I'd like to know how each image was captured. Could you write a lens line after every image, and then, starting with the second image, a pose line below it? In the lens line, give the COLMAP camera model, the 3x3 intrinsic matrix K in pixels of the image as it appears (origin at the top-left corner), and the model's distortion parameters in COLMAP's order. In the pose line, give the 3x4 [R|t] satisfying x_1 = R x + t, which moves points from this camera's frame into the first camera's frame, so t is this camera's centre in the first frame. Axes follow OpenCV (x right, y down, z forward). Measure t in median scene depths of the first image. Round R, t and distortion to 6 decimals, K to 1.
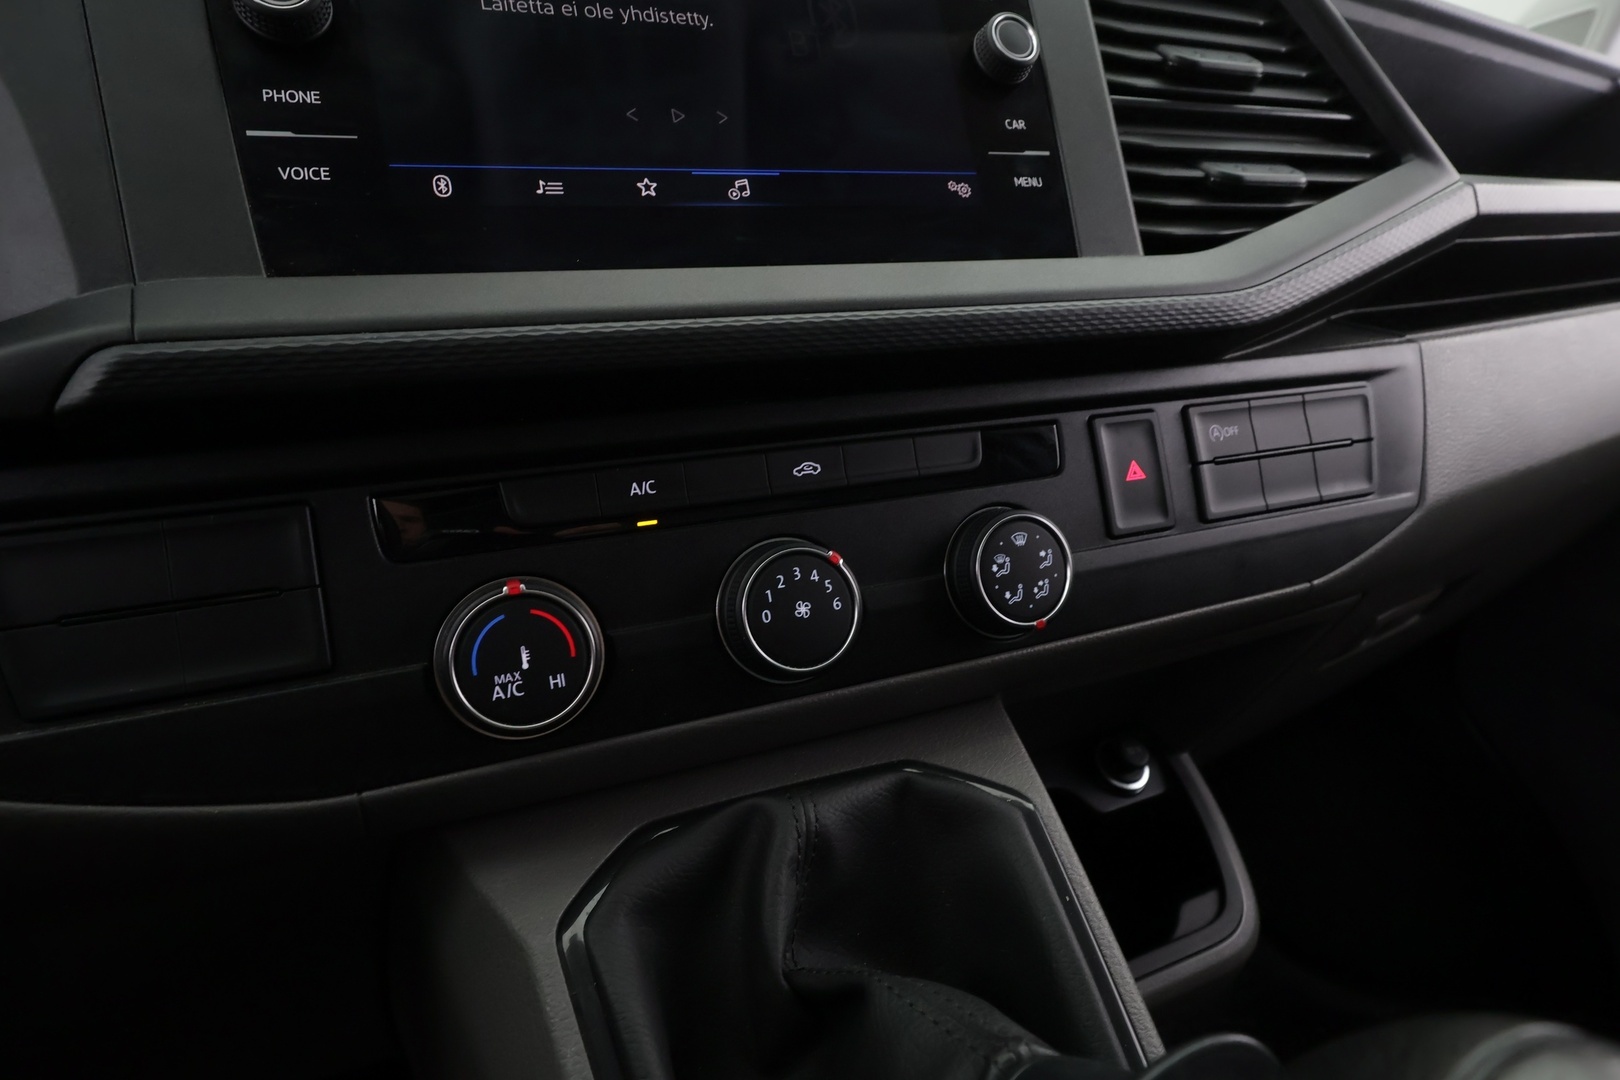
lens RADIAL K [[899.4, 0, 810.0], [0, 899.4, 540.0], [0, 0, 1]] dist [0.006547, 0.001754]
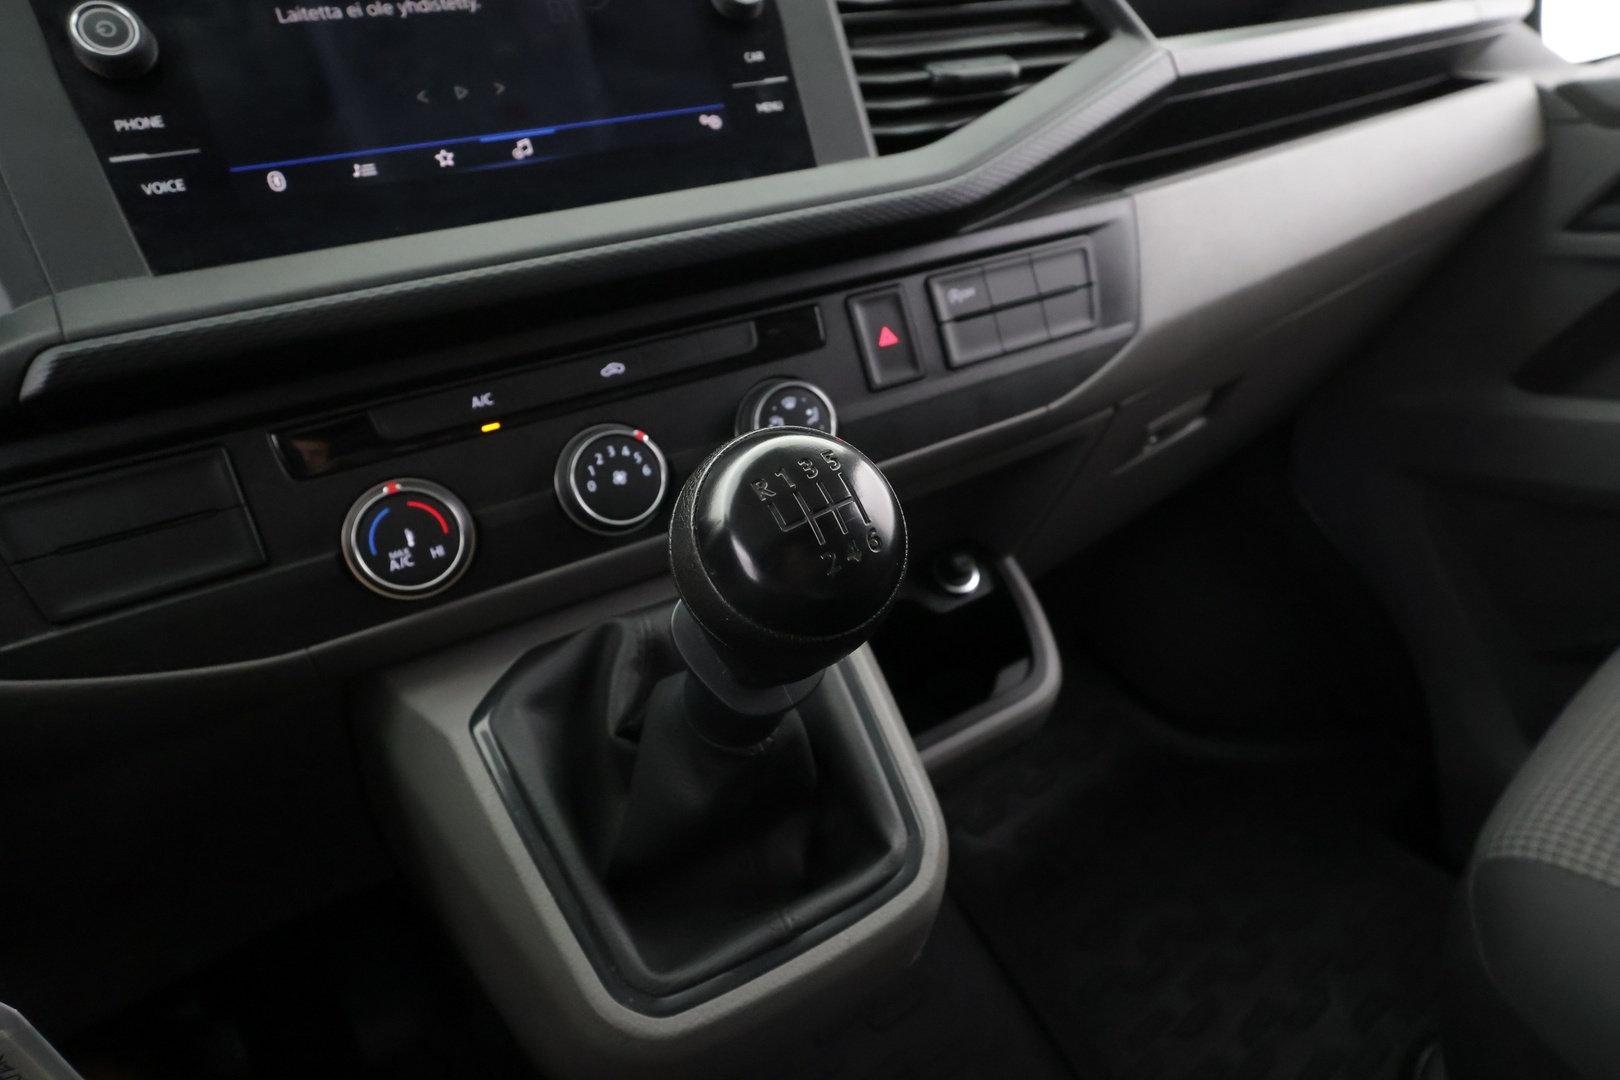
lens RADIAL K [[899.3, 0, 810.0], [0, 899.3, 540.0], [0, 0, 1]] dist [0.004733, 0.001169]
pose [[0.990766, -0.128369, 0.043628, 0.170919], [0.120634, 0.981530, 0.148483, 0.003541], [-0.061883, -0.141849, 0.987952, -0.294438]]
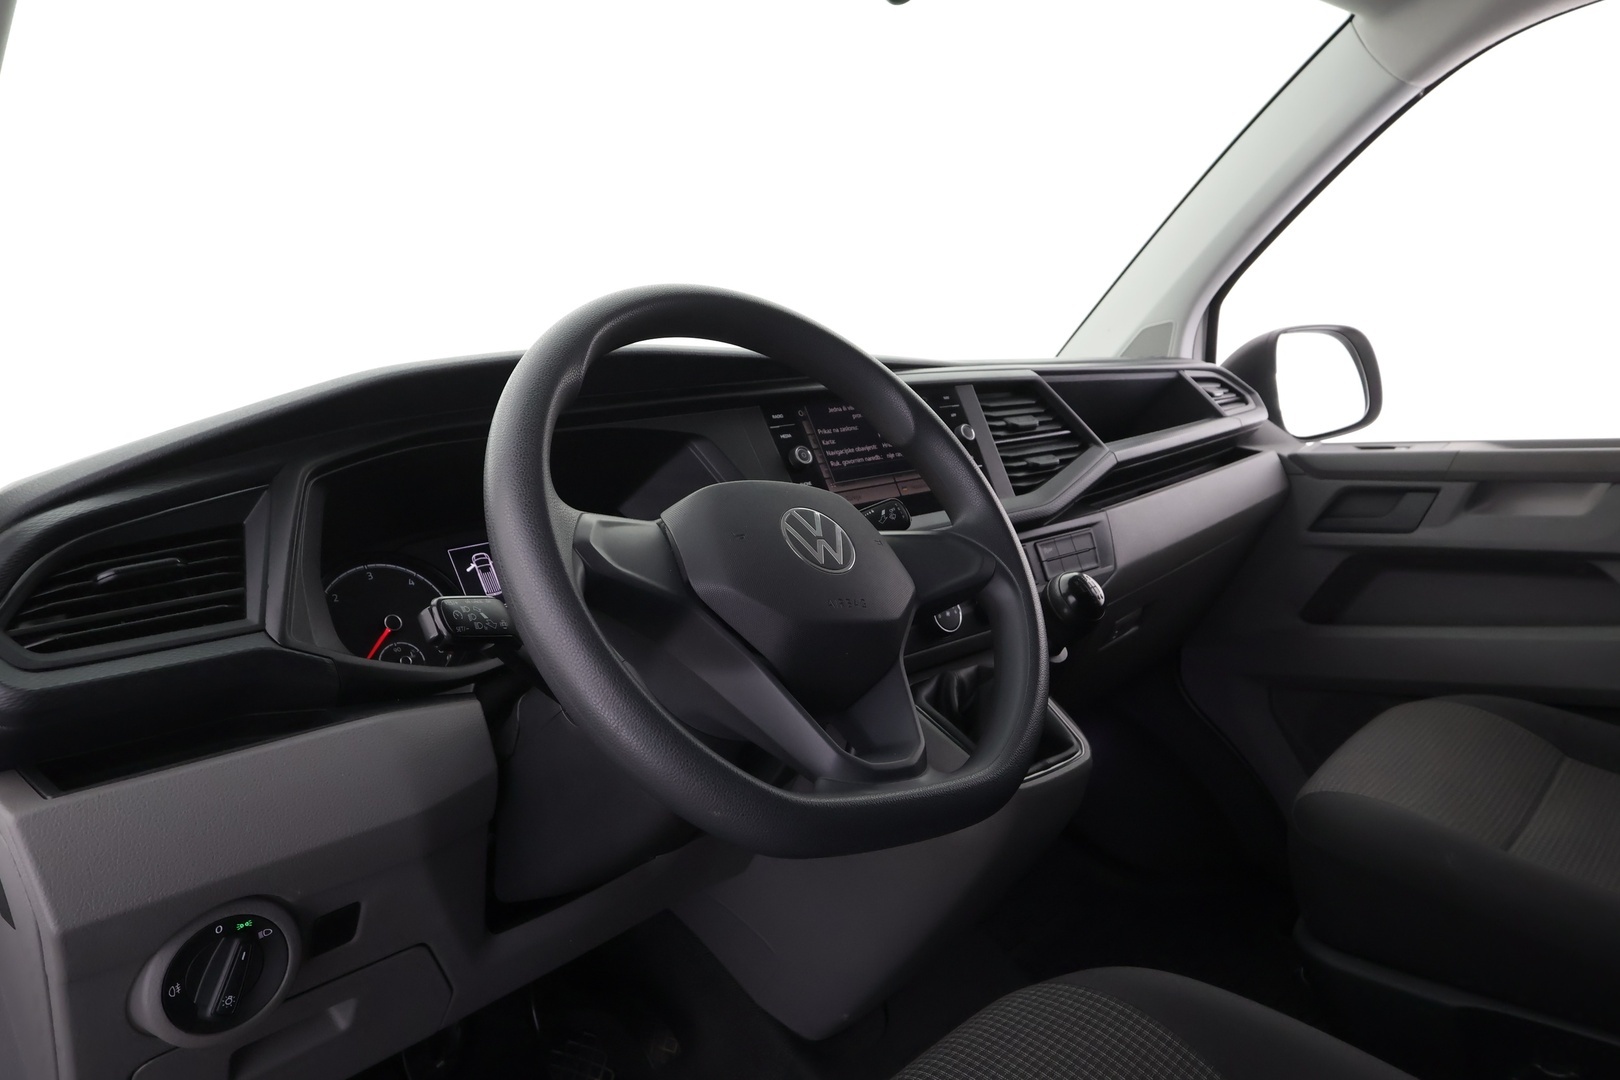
lens RADIAL K [[1081.2, 0, 814.6], [0, 1081.2, 539.6], [0, 0, 1]] dist [-0.003085, -0.000751]
pose [[0.961722, -0.092063, 0.258098, -1.285360], [0.131414, 0.981450, -0.139594, 0.258489], [-0.240459, 0.168168, 0.955981, -2.386692]]
